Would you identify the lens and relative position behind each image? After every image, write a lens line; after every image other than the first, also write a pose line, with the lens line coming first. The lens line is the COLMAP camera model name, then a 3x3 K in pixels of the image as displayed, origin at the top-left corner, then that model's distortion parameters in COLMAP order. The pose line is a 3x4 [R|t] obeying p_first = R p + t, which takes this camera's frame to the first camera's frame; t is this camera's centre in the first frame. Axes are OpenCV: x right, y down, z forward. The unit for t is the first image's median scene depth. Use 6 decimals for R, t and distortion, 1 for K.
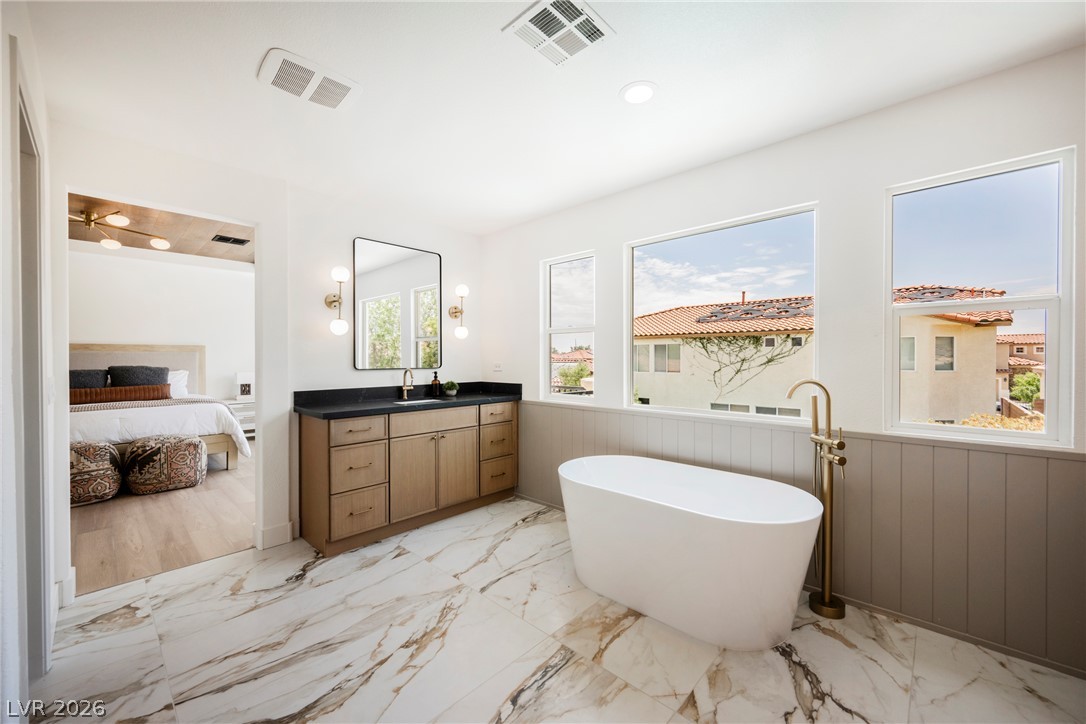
lens RADIAL K [[419.4, 0, 545.5], [0, 419.4, 359.4], [0, 0, 1]] dist [-0.000742, 0.000680]
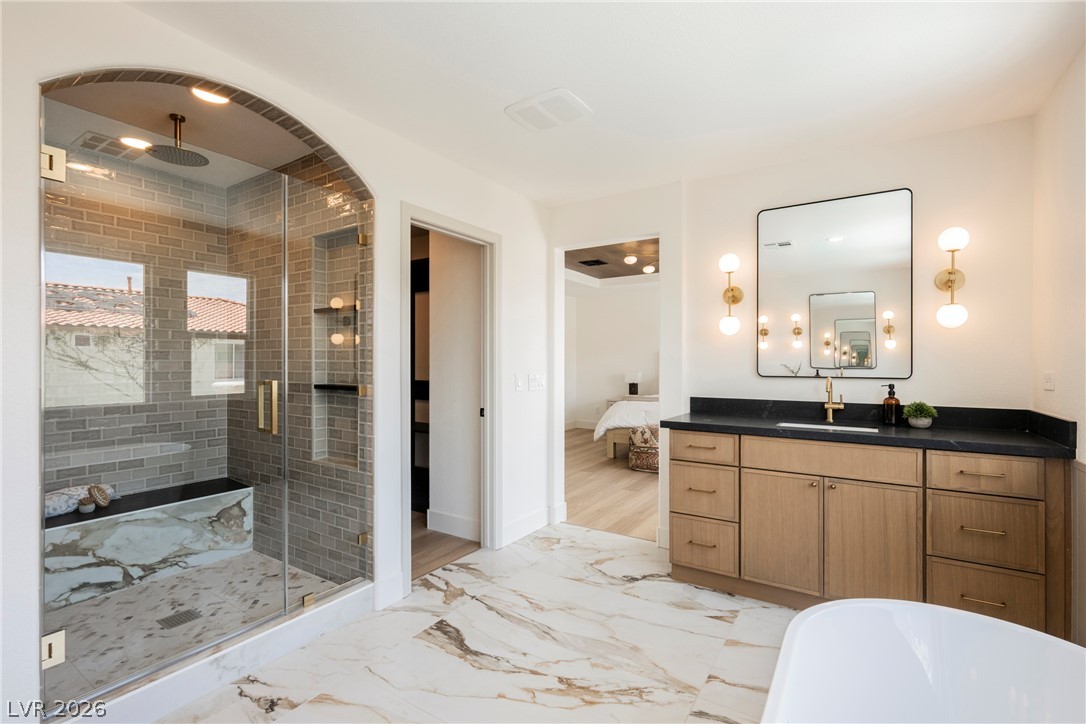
lens RADIAL K [[483.7, 0, 541.0], [0, 483.7, 359.5], [0, 0, 1]] dist [-0.005347, -0.000344]
pose [[0.182297, -0.001950, -0.983242, 0.440553], [-0.002224, 0.999995, -0.002396, -0.005476], [0.983241, 0.002624, 0.182291, 0.489181]]
